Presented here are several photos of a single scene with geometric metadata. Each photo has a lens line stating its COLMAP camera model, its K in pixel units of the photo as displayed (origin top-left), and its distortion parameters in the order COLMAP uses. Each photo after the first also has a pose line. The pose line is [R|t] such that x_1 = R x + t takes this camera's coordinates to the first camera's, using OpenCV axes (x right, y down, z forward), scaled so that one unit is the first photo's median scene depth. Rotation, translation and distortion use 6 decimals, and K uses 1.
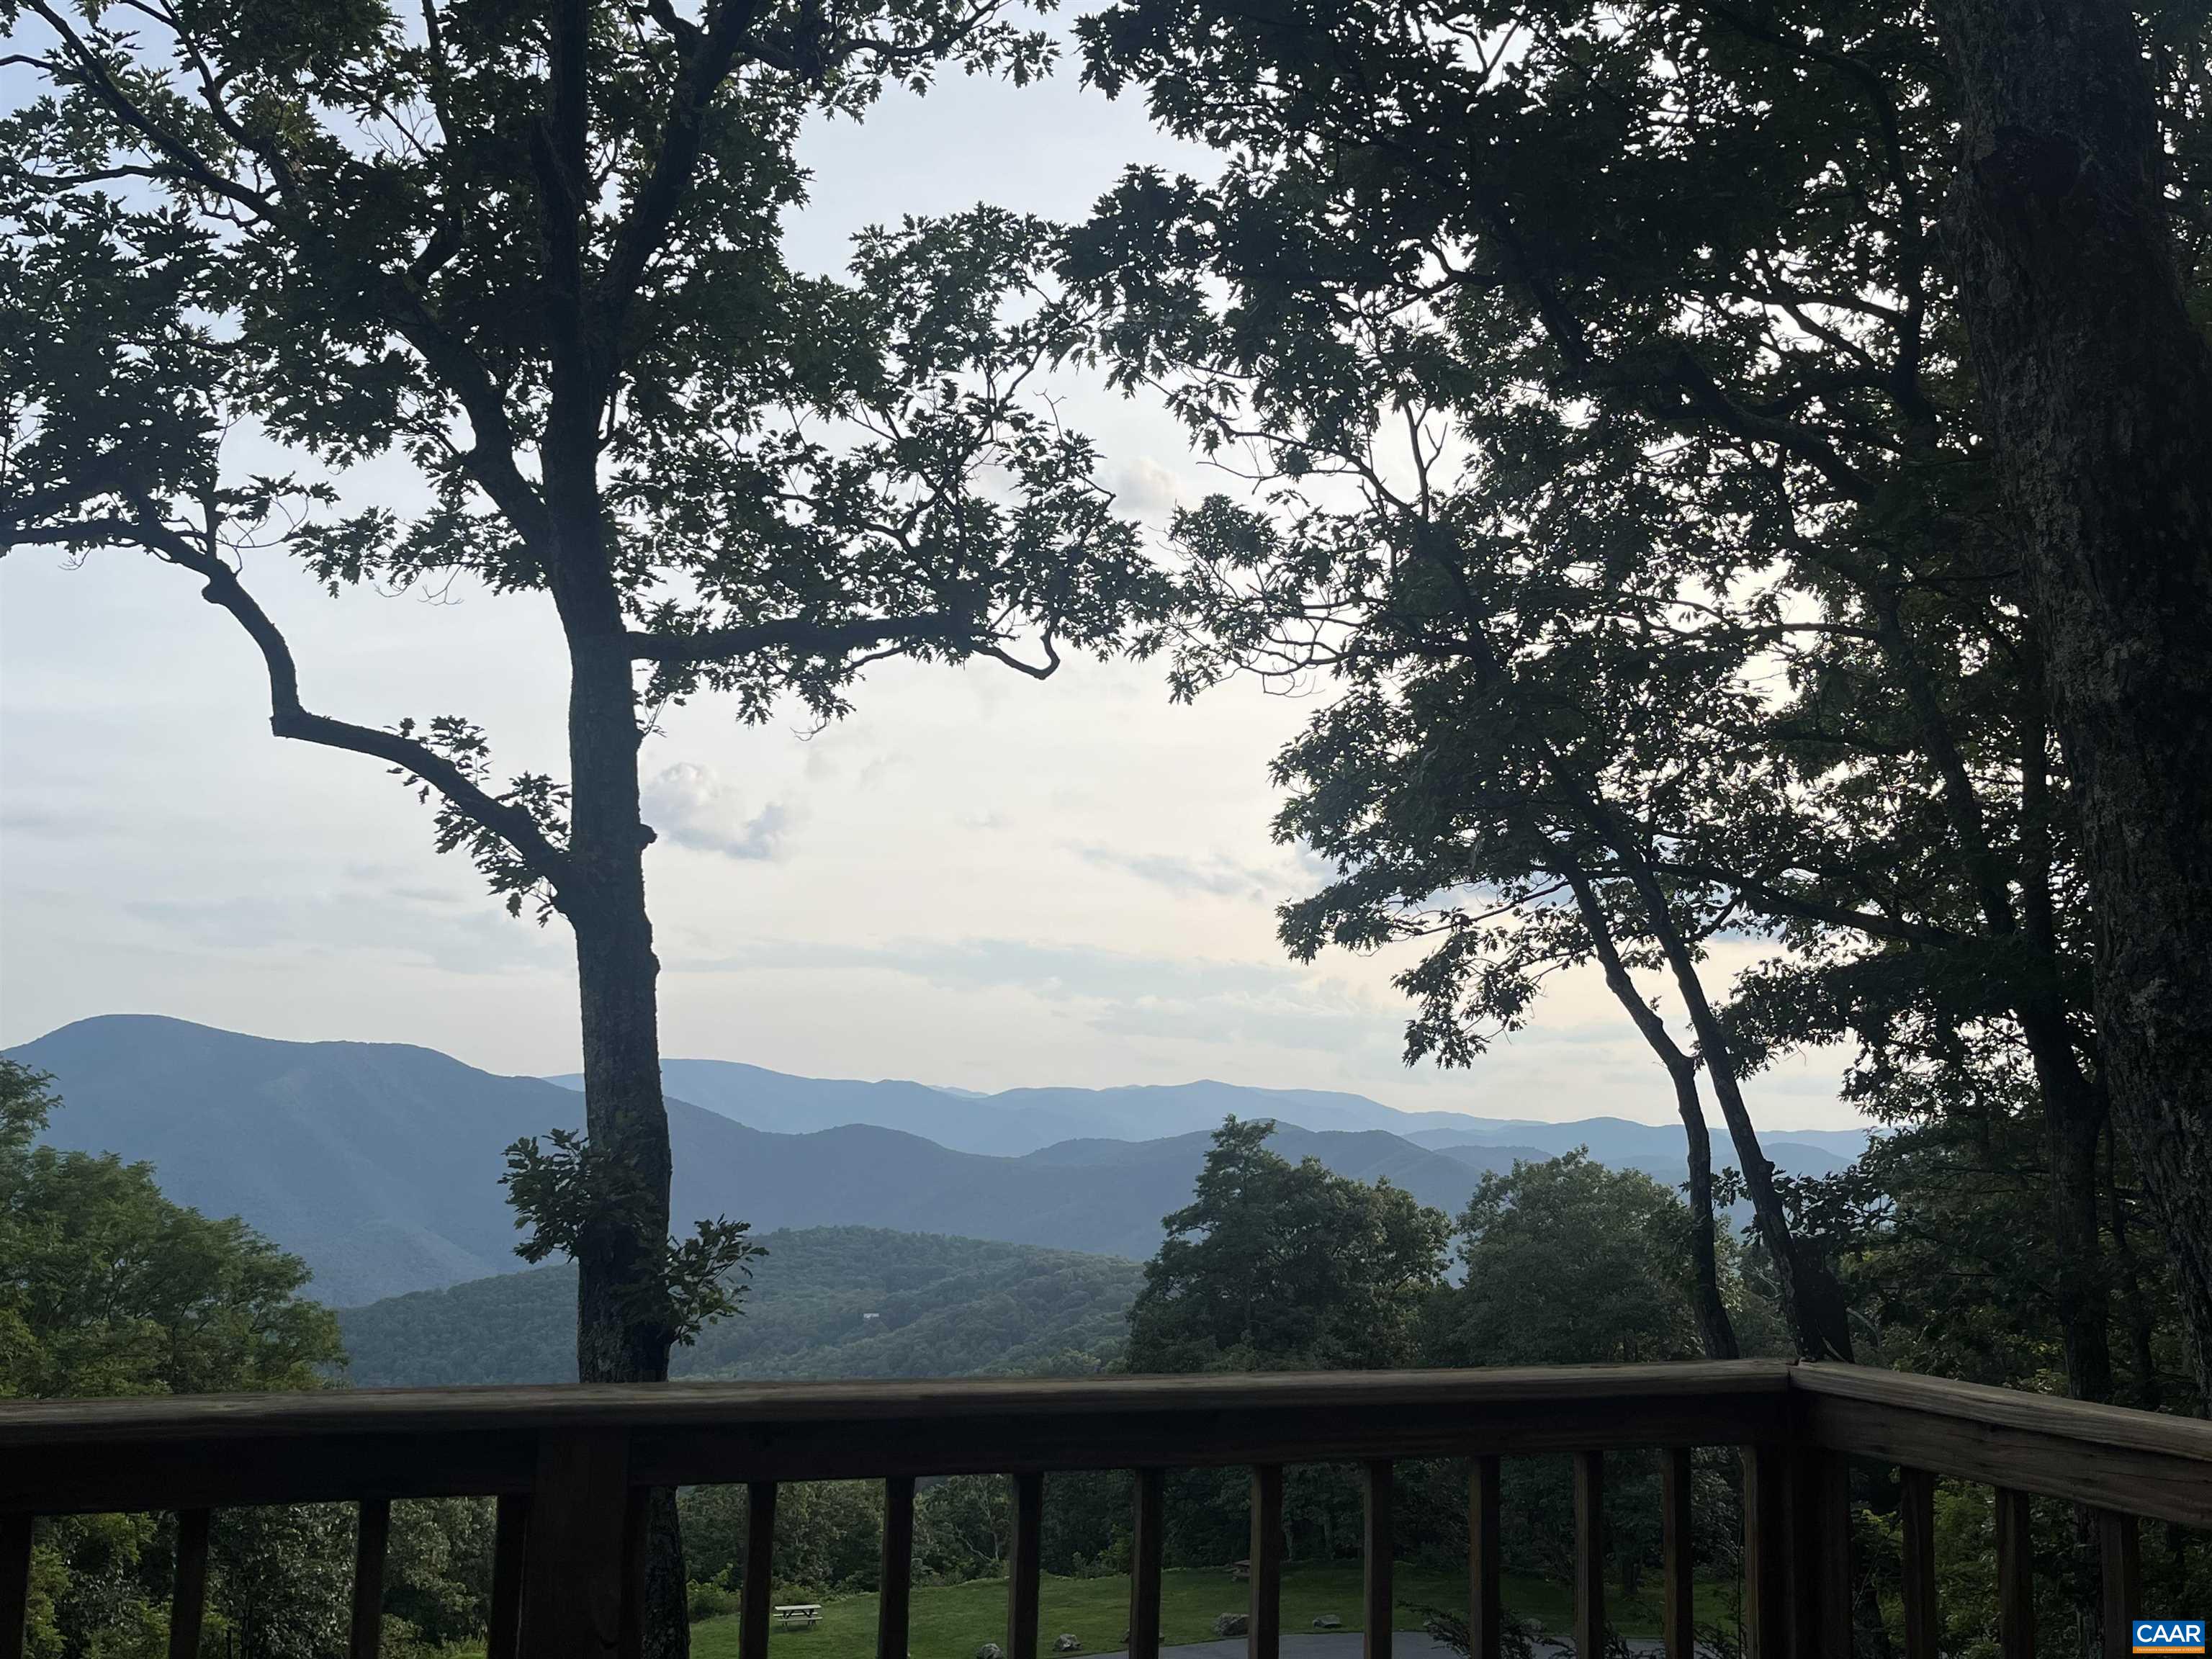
lens RADIAL K [[2016.3, 0, 1109.2], [0, 2016.3, 855.7], [0, 0, 1]] dist [0.037014, -0.027351]
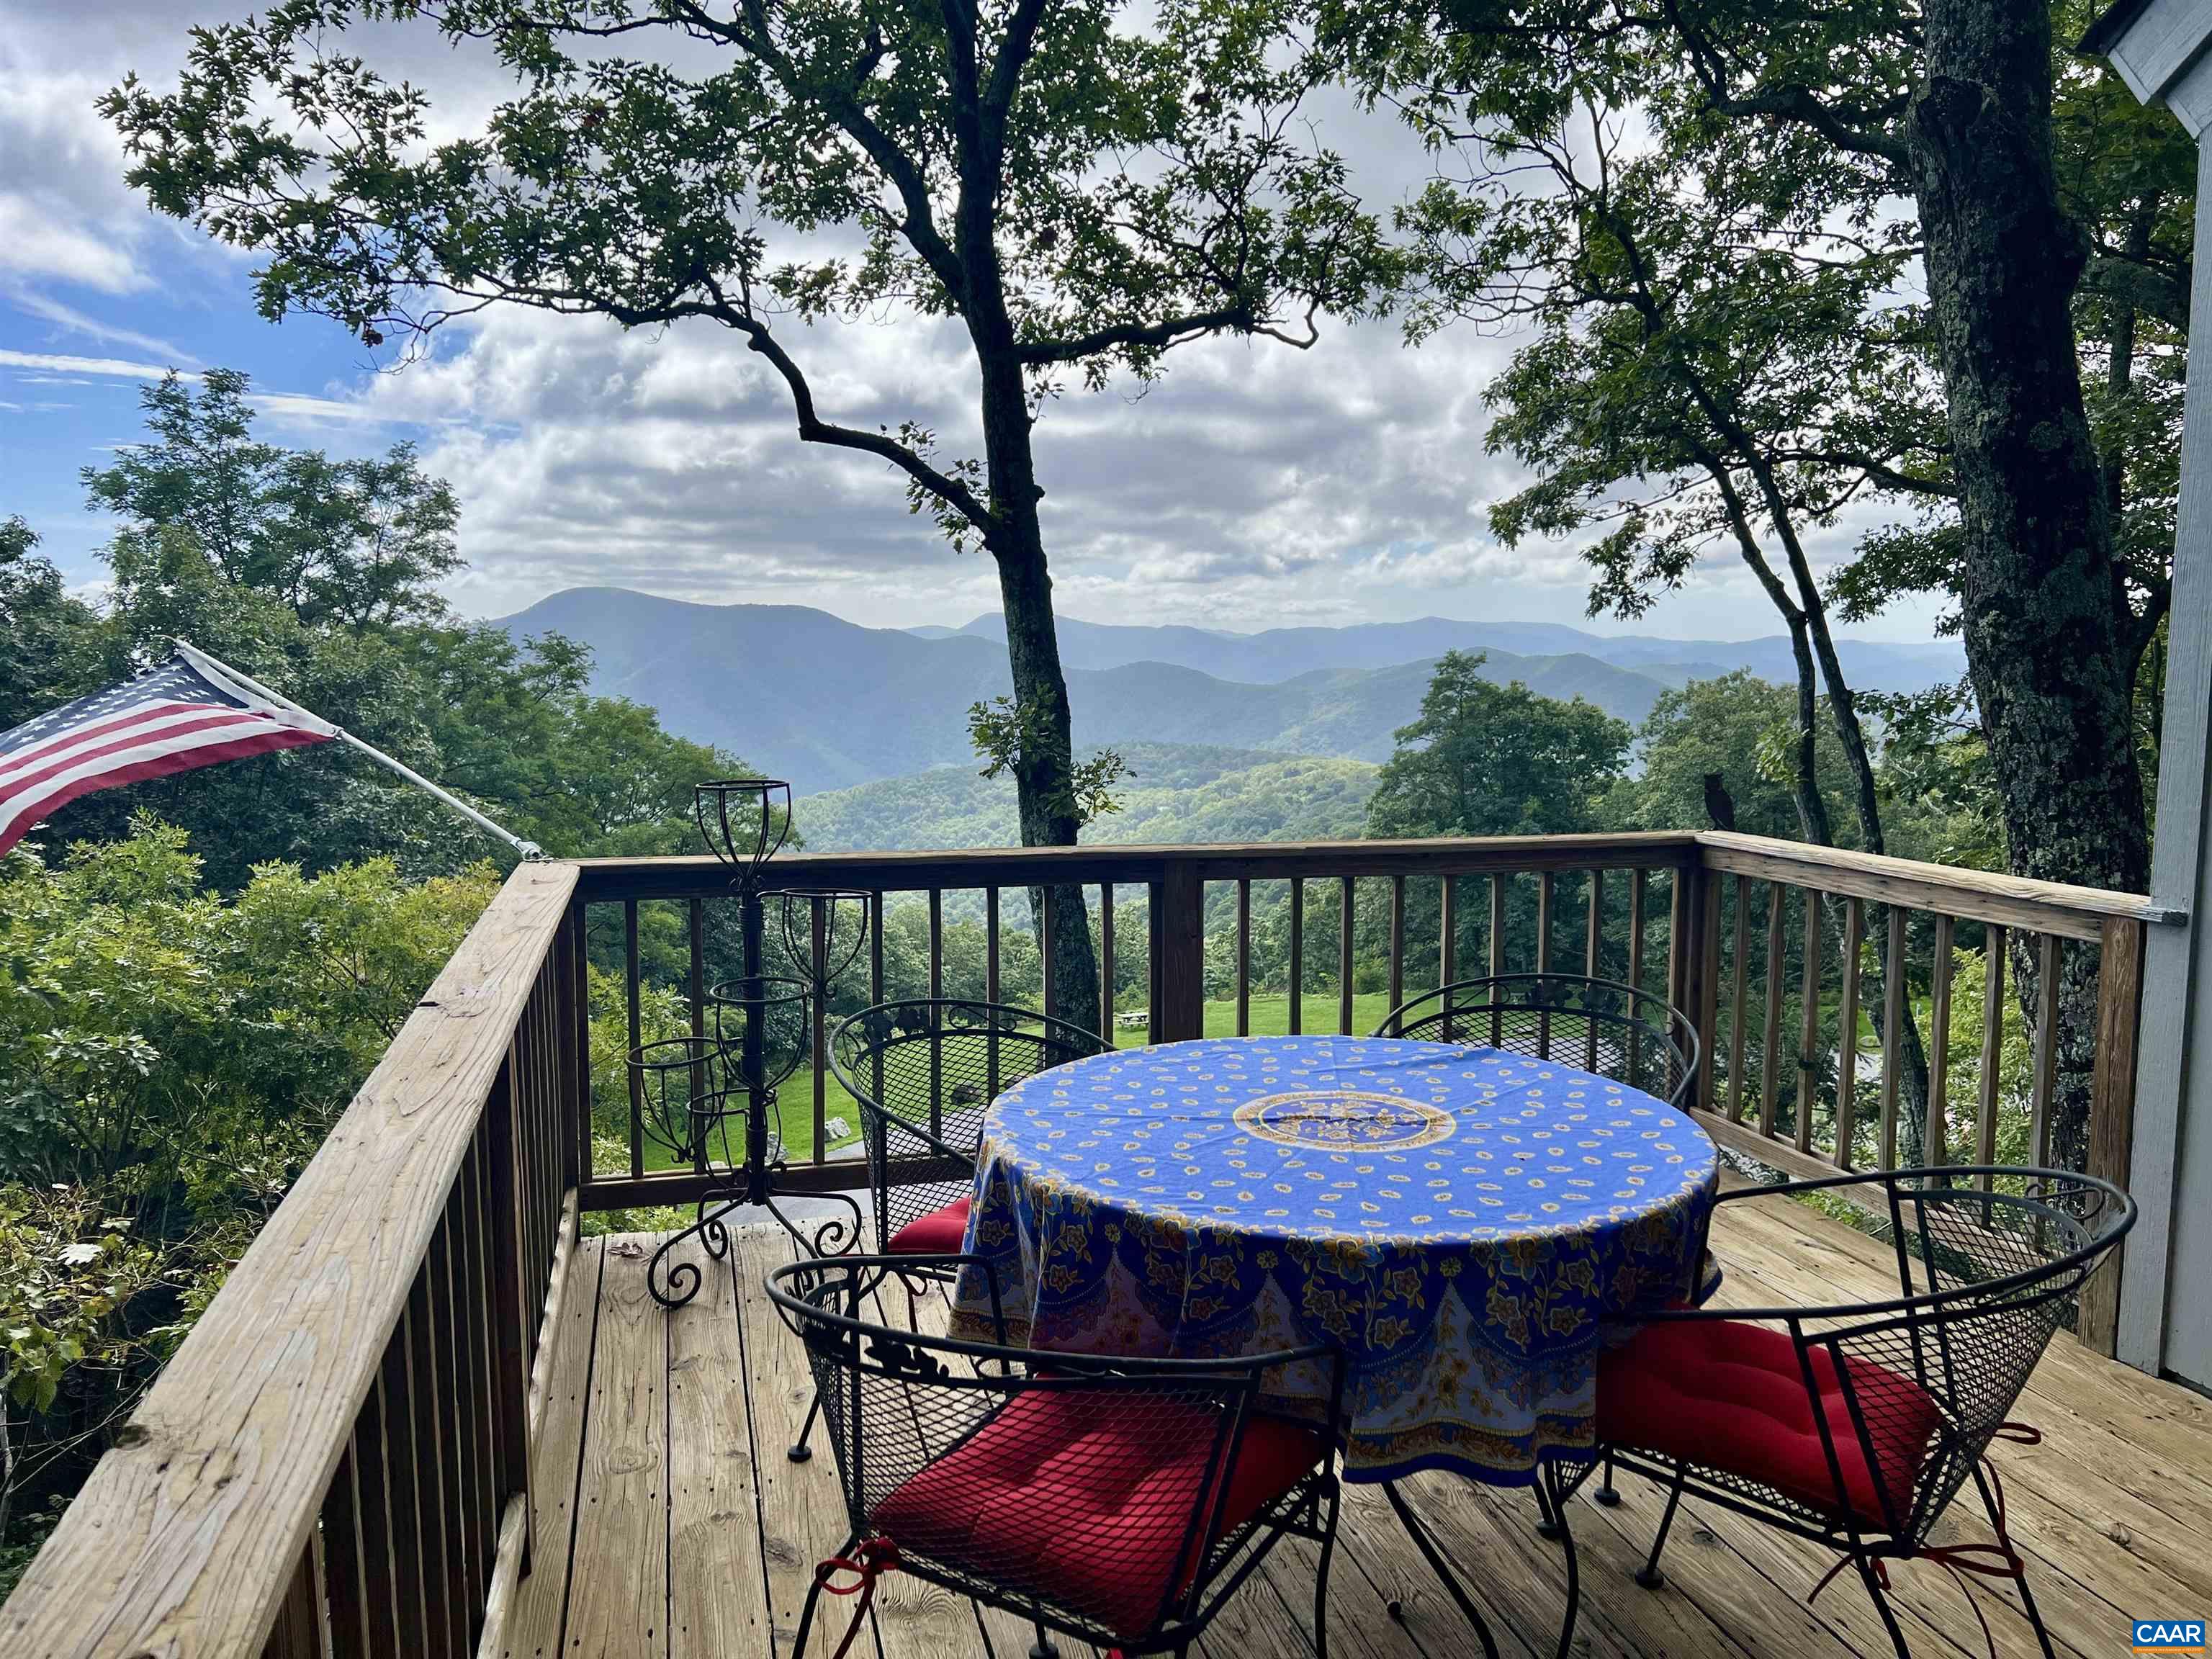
lens RADIAL K [[1630.2, 0, 1106.0], [0, 1630.2, 829.5], [0, 0, 1]] dist [0.026793, -0.002184]
pose [[0.988600, -0.010851, -0.150174, -0.004561], [0.045798, 0.971812, 0.231268, -0.030080], [0.143431, -0.235509, 0.961230, -0.125936]]
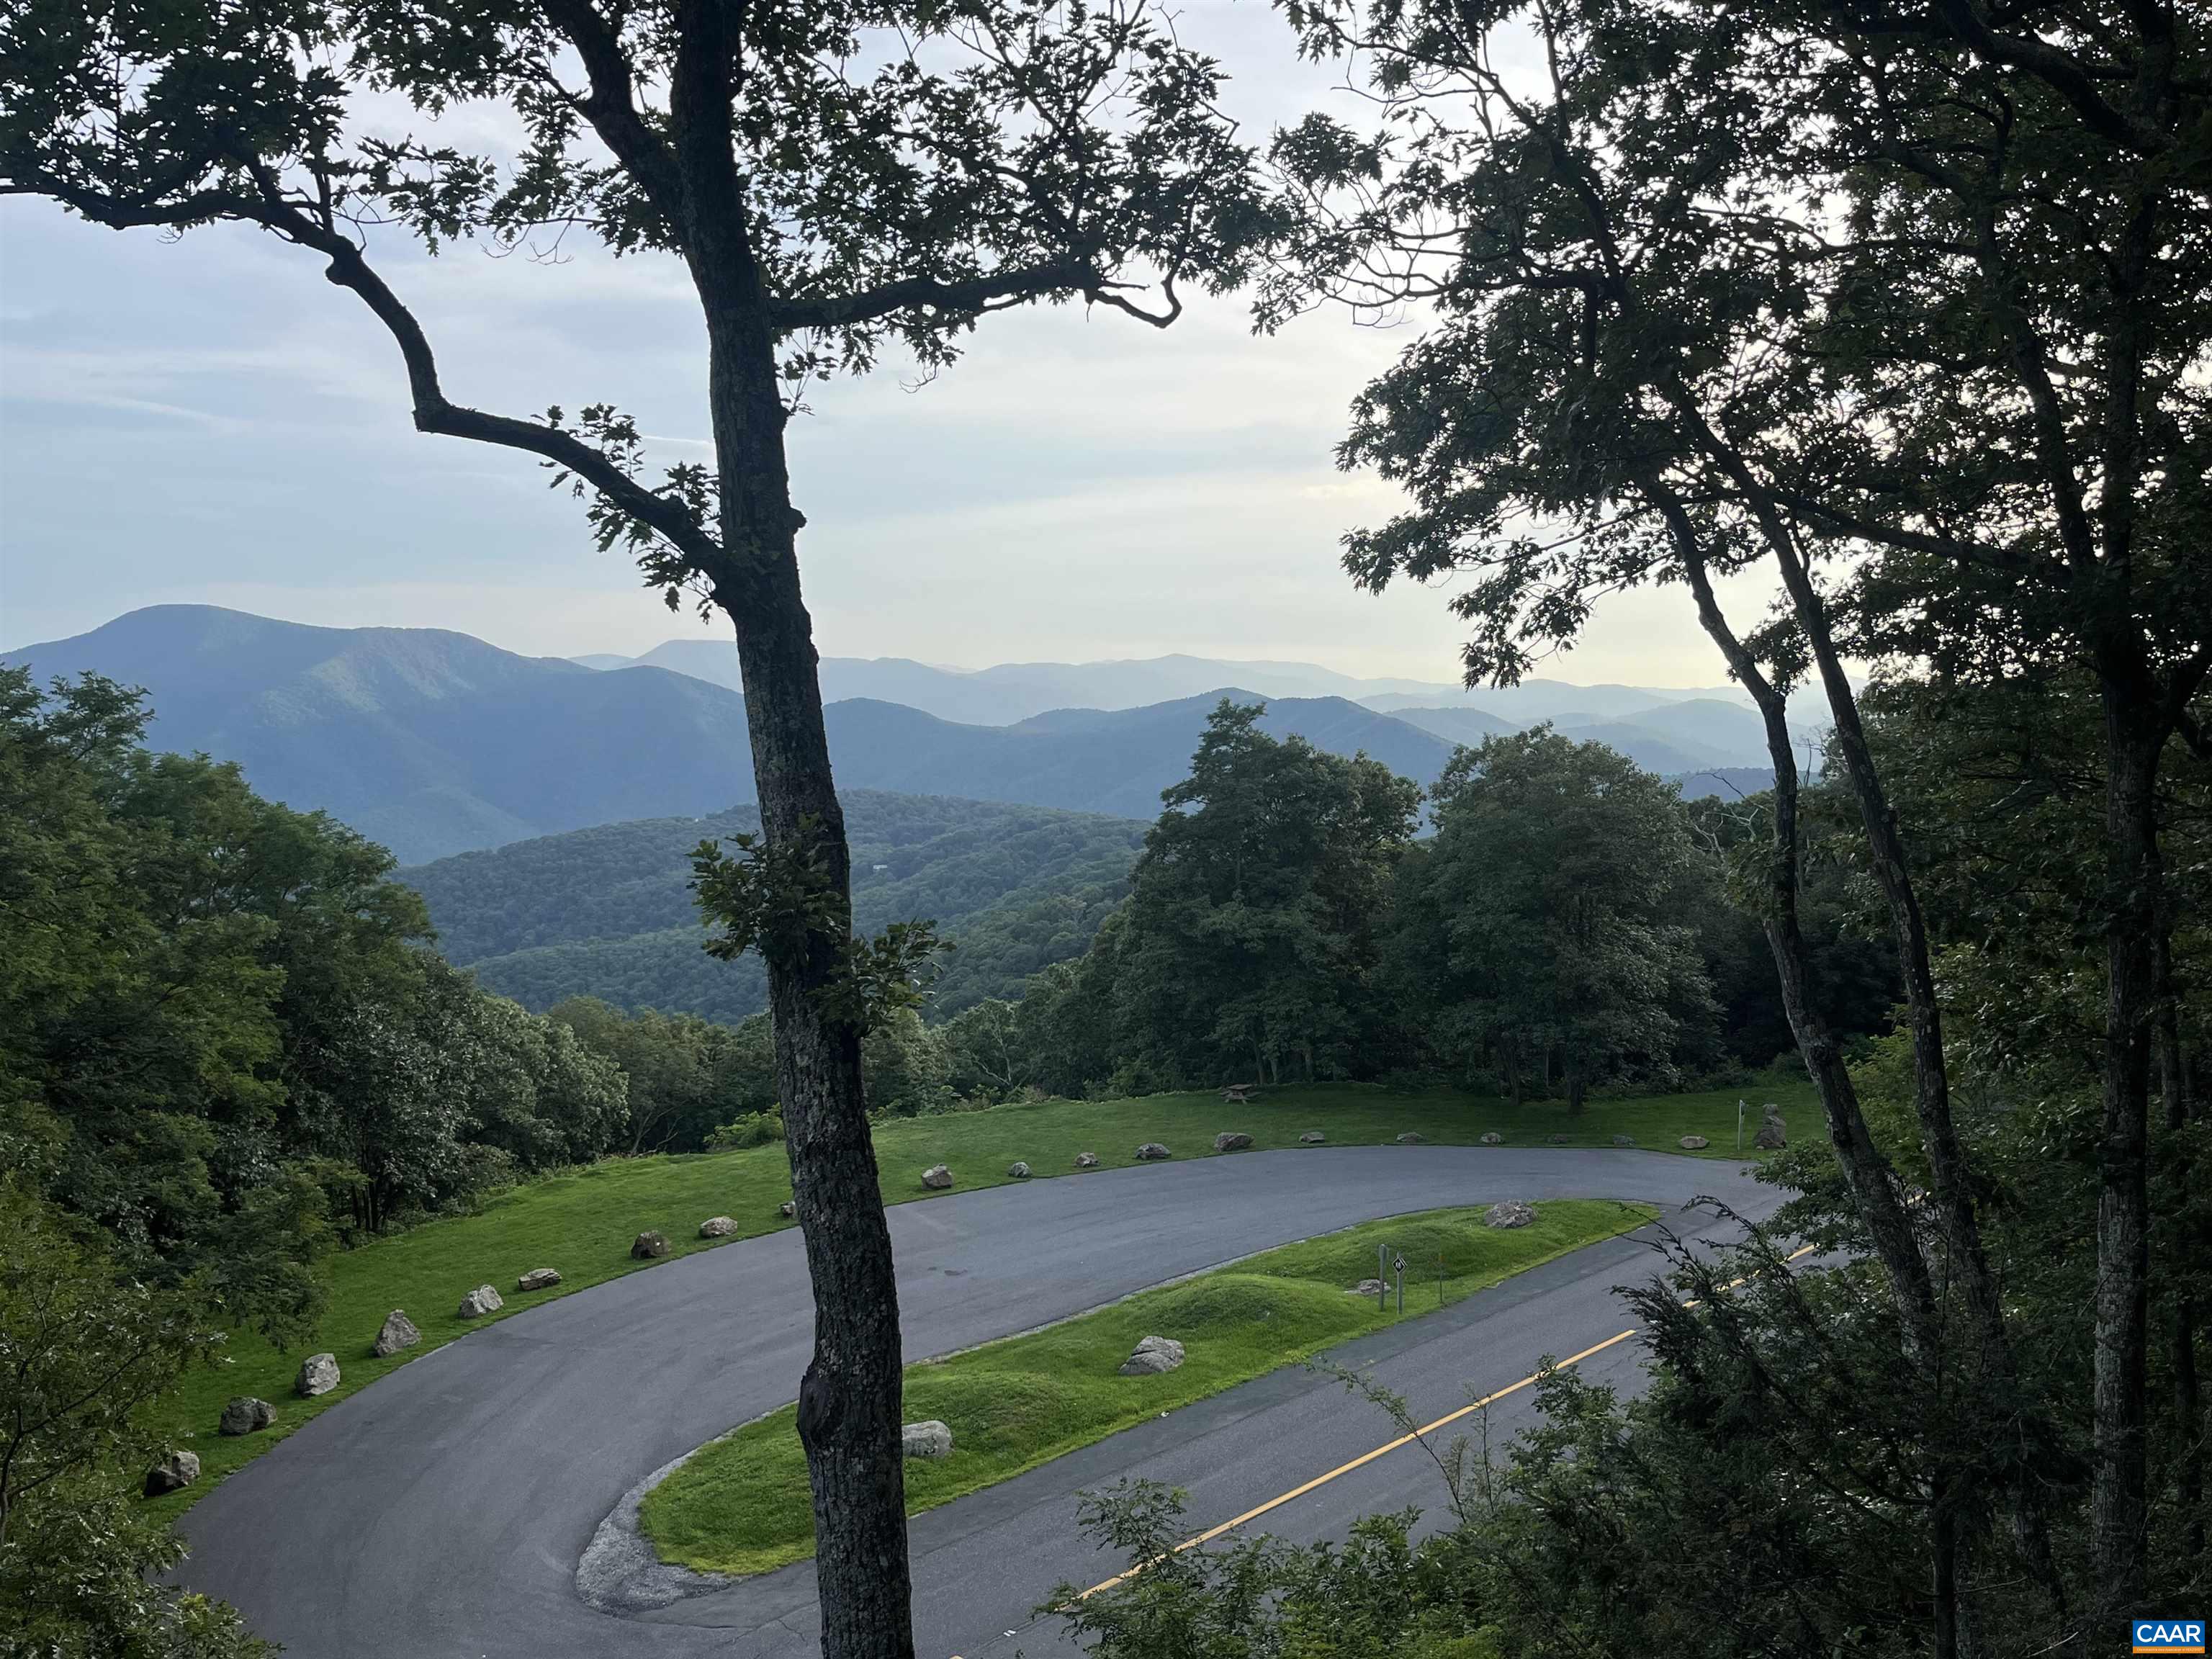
lens RADIAL K [[1850.6, 0, 1092.9], [0, 1850.6, 847.2], [0, 0, 1]] dist [0.028785, -0.005217]
pose [[0.999871, -0.015937, 0.002151, -0.062608], [0.015107, 0.976712, 0.214024, -0.030533], [-0.005512, -0.213964, 0.976826, 0.068065]]
